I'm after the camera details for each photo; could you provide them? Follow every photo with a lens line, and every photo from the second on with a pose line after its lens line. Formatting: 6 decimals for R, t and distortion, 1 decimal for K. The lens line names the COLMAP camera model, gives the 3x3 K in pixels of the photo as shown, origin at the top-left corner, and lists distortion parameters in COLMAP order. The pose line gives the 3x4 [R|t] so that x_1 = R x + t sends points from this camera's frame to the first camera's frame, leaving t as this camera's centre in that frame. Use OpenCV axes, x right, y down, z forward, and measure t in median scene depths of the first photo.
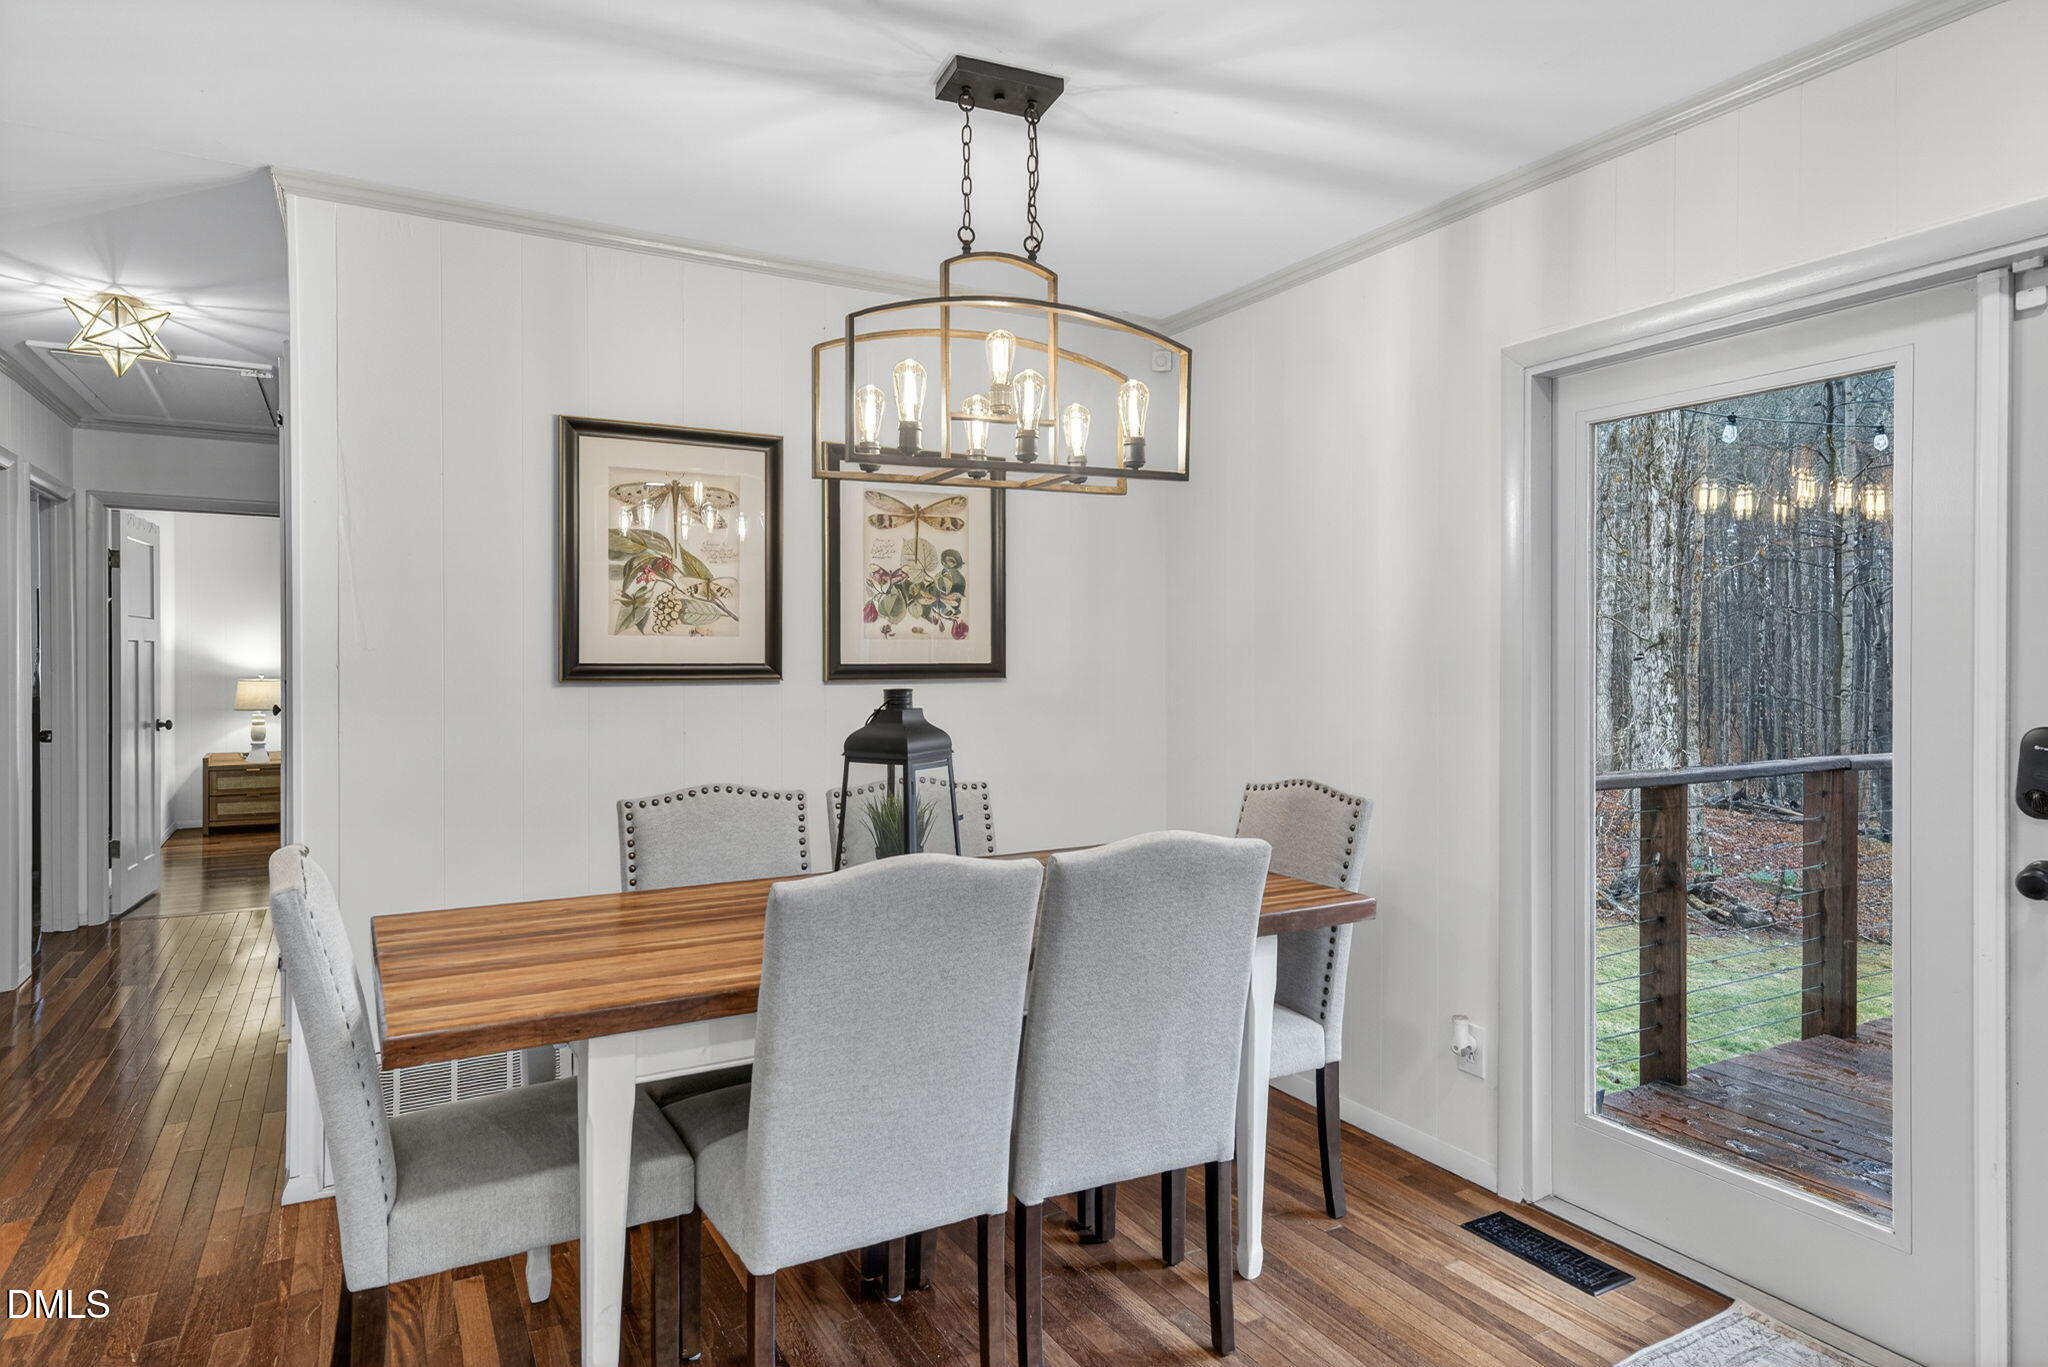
lens RADIAL K [[1234.0, 0, 1039.7], [0, 1234.0, 685.7], [0, 0, 1]] dist [0.016290, 0.002630]
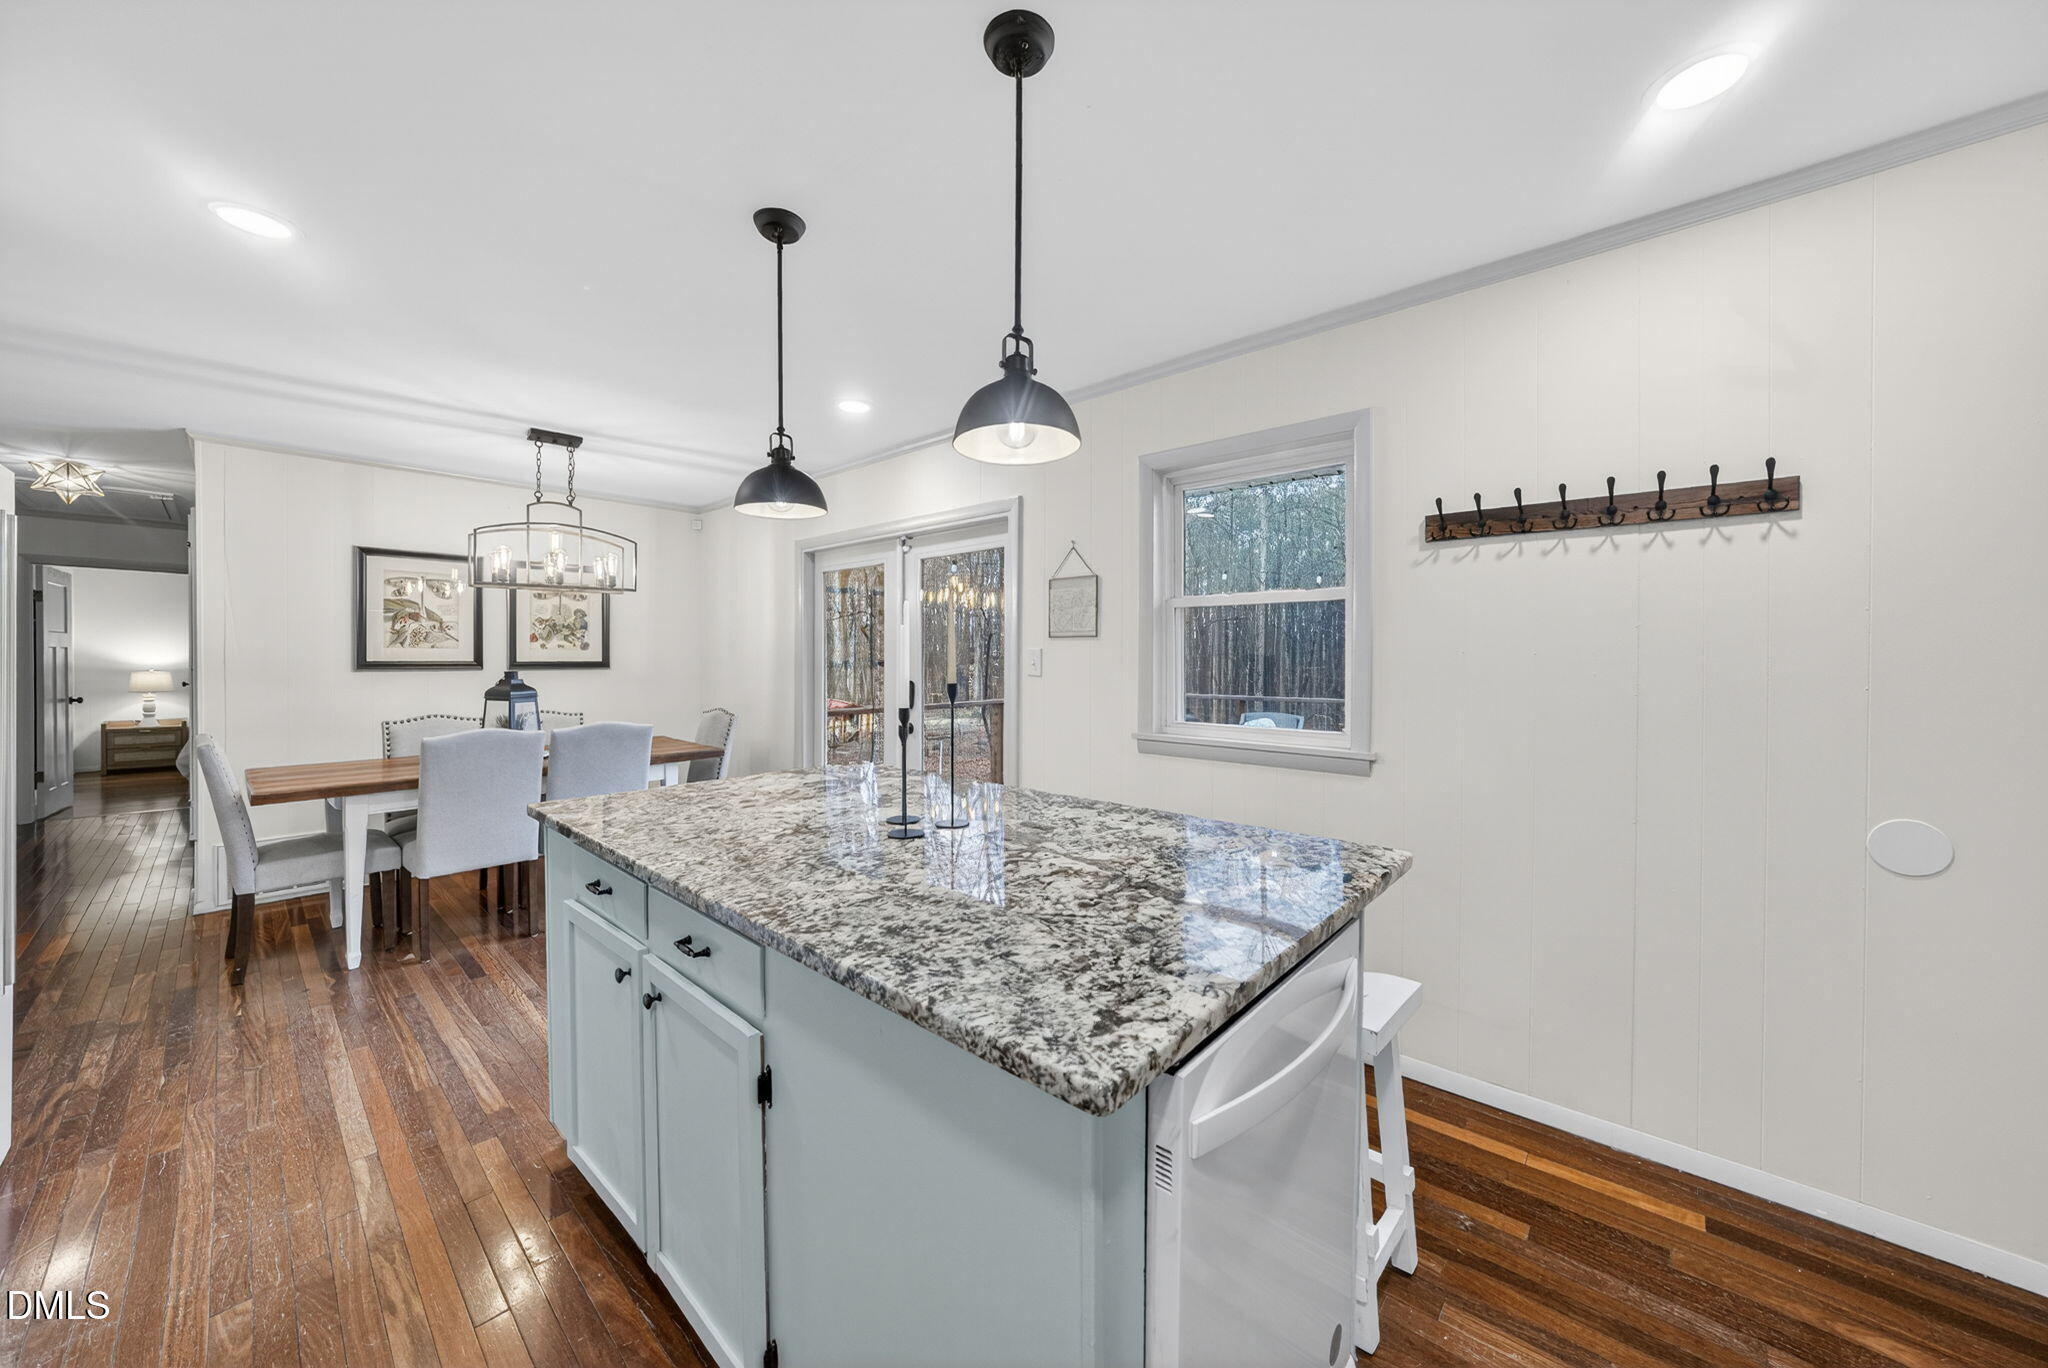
lens RADIAL K [[723.3, 0, 1015.8], [0, 723.3, 669.1], [0, 0, 1]] dist [-0.002084, 0.000583]
pose [[0.947859, -0.003710, 0.318669, 0.286496], [0.006061, 0.999961, -0.006387, 0.010254], [-0.318633, 0.007985, 0.947845, -0.528356]]
